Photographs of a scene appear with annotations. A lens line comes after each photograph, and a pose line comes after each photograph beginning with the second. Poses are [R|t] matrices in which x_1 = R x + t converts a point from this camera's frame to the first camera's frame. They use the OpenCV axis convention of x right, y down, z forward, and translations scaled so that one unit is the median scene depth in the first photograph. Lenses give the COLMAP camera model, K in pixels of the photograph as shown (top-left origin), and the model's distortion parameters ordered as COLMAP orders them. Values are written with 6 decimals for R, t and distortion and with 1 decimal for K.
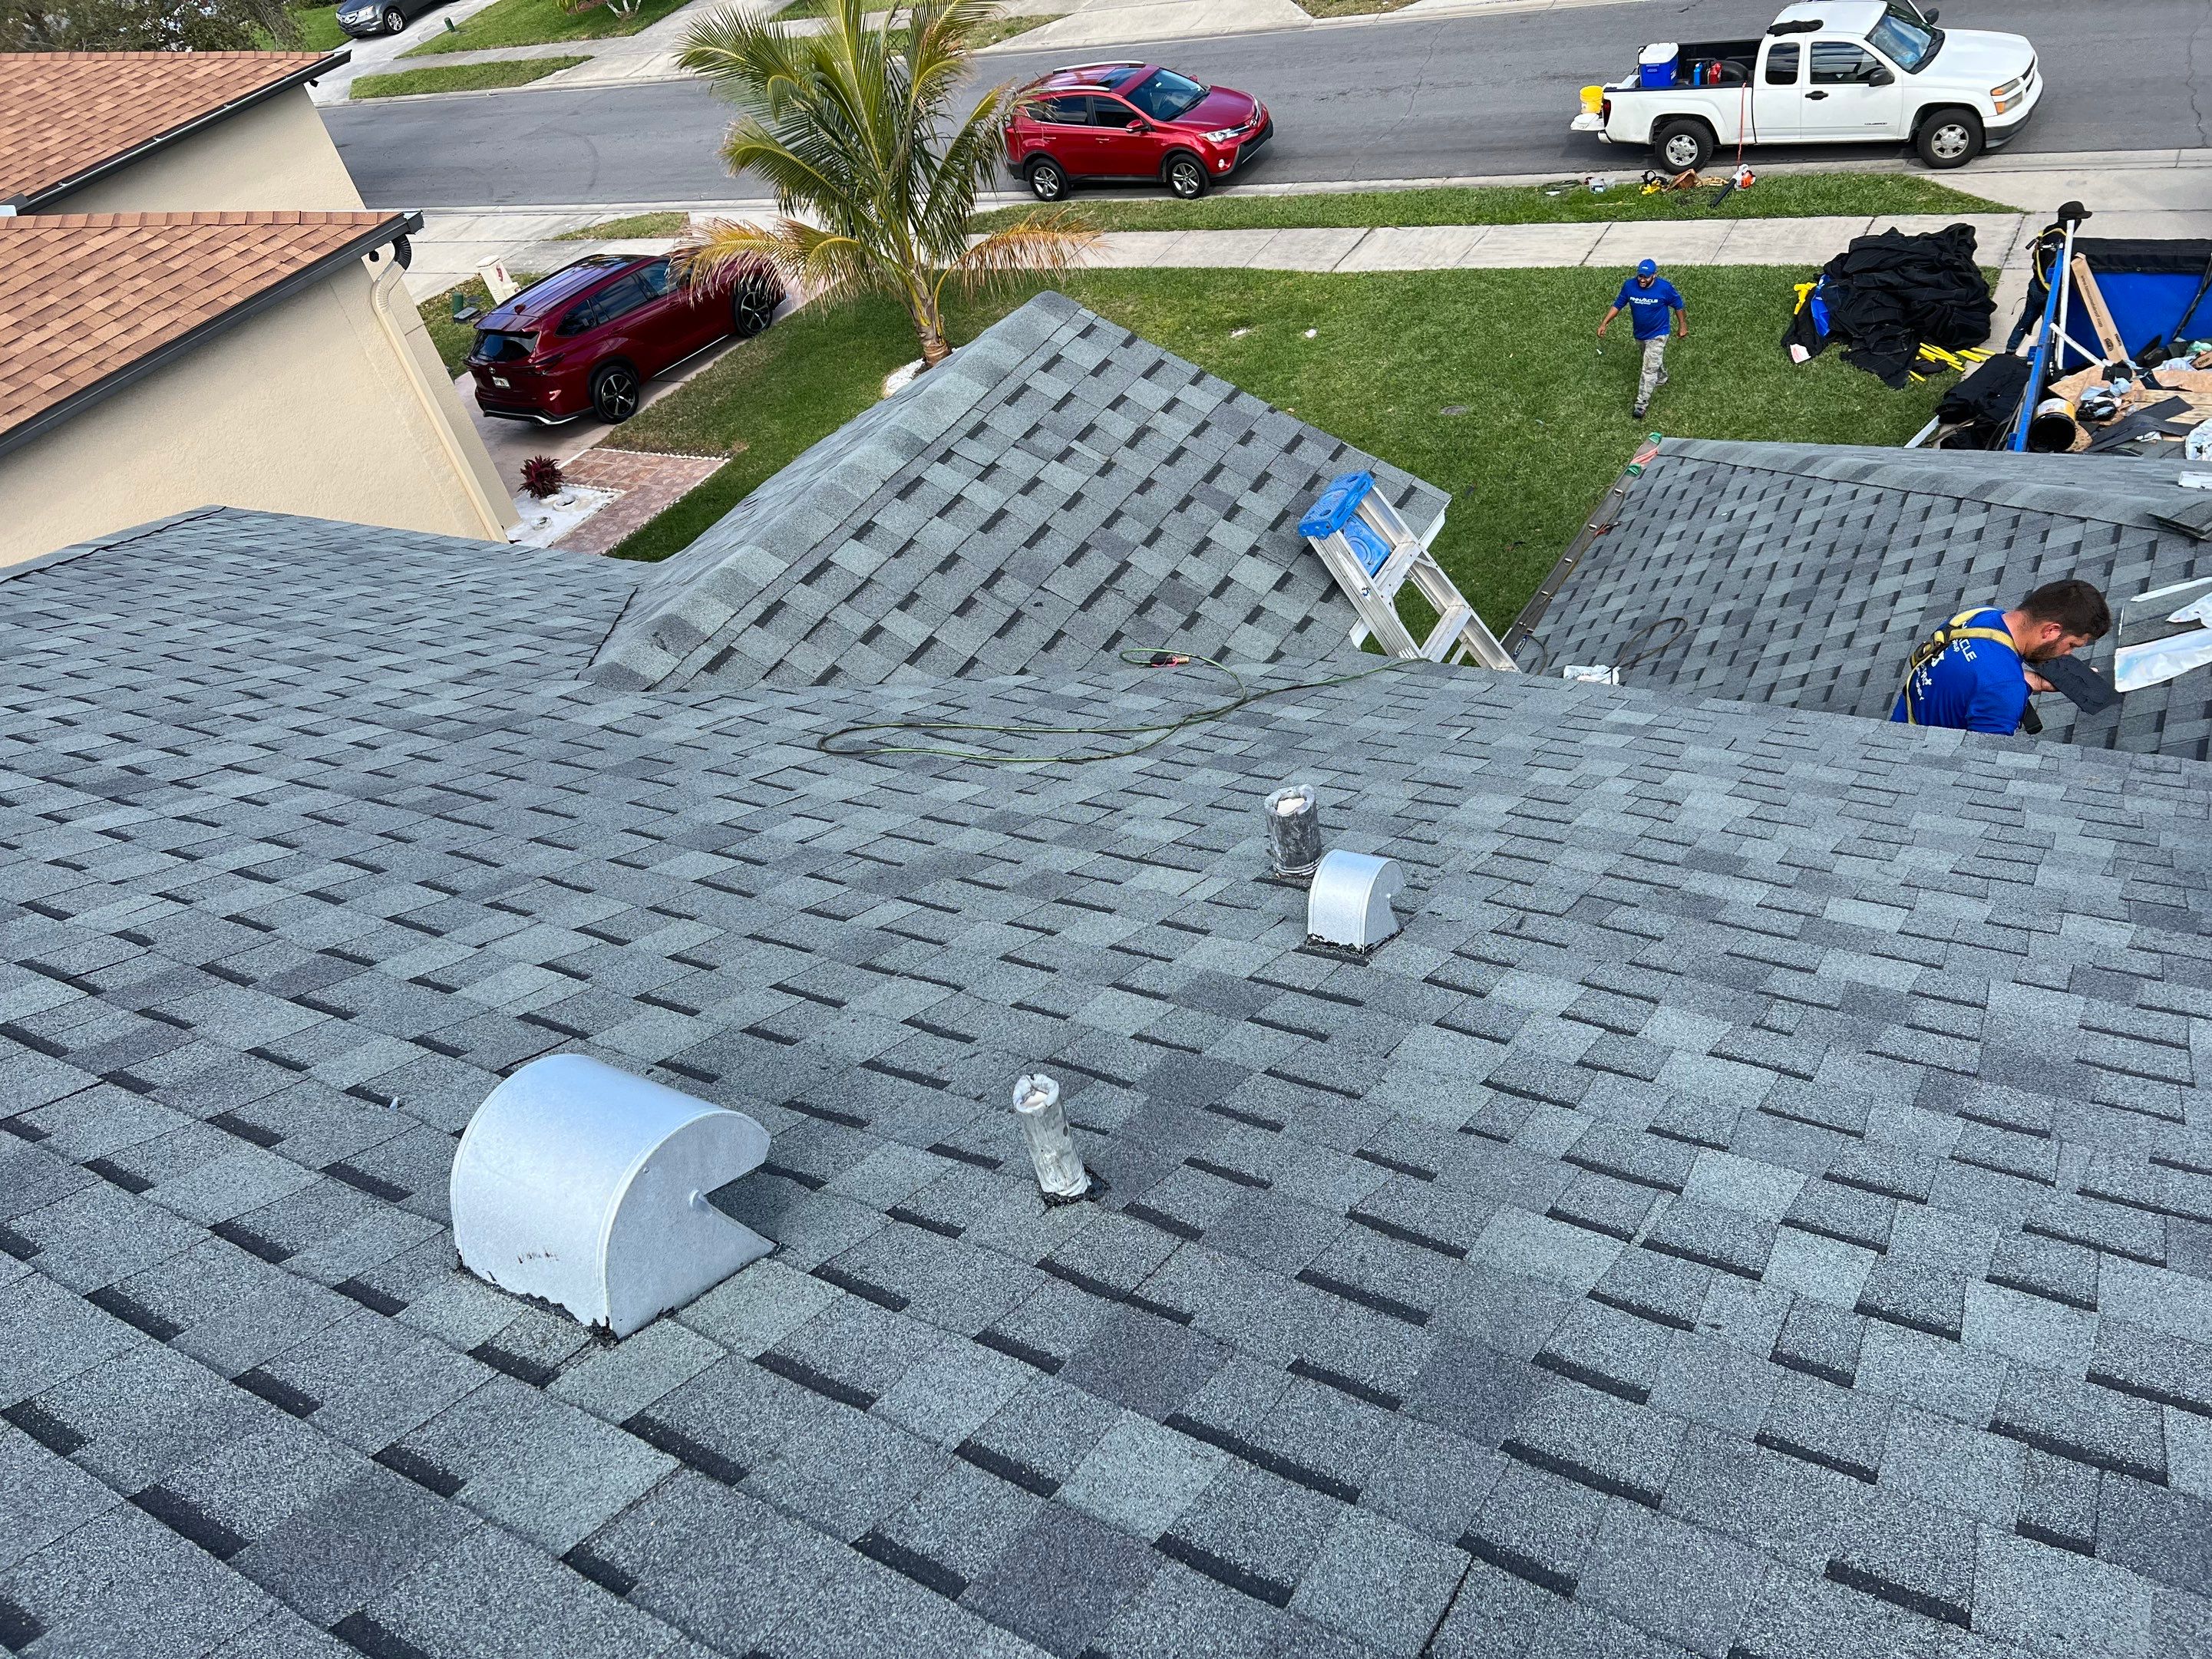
lens RADIAL K [[1586.9, 0, 1106.0], [0, 1586.9, 829.5], [0, 0, 1]] dist [0.033215, -0.042914]
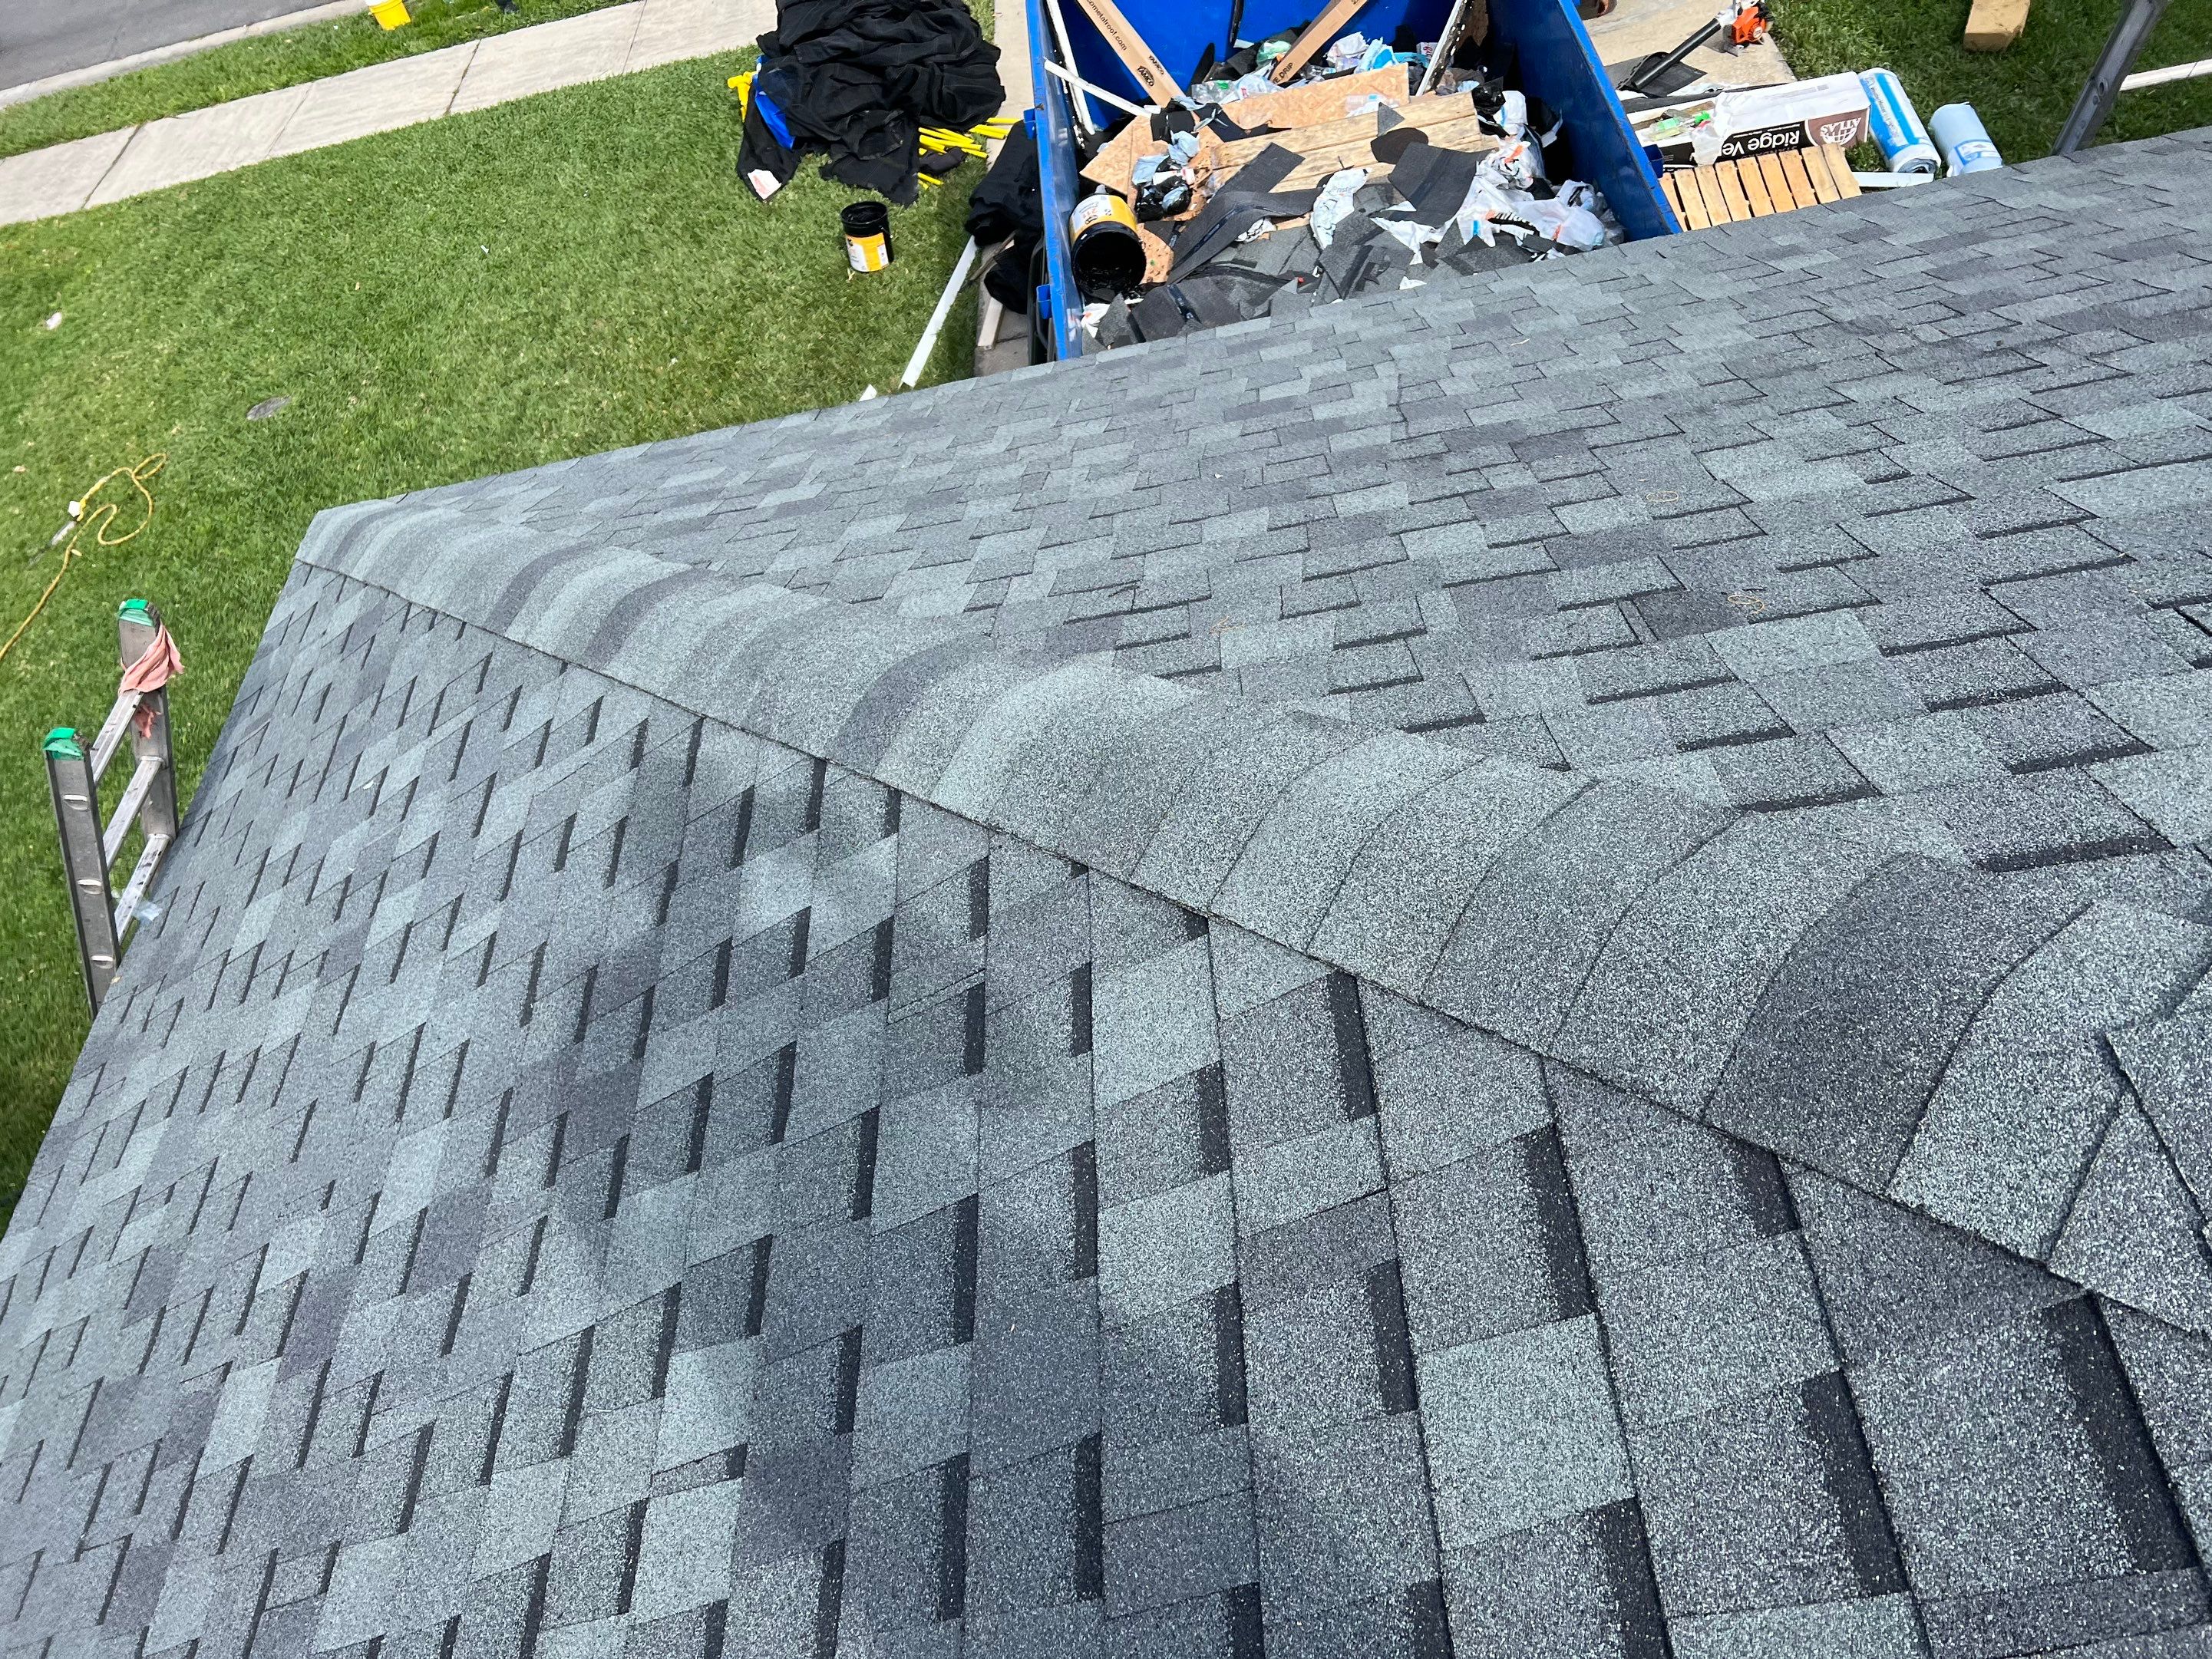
lens RADIAL K [[1586.9, 0, 1106.0], [0, 1586.9, 829.5], [0, 0, 1]] dist [0.033215, -0.042914]
pose [[0.856352, -0.377121, 0.352762, 0.227749], [0.344738, 0.926114, 0.153191, -0.106338], [-0.384470, -0.009575, 0.923088, 0.344665]]
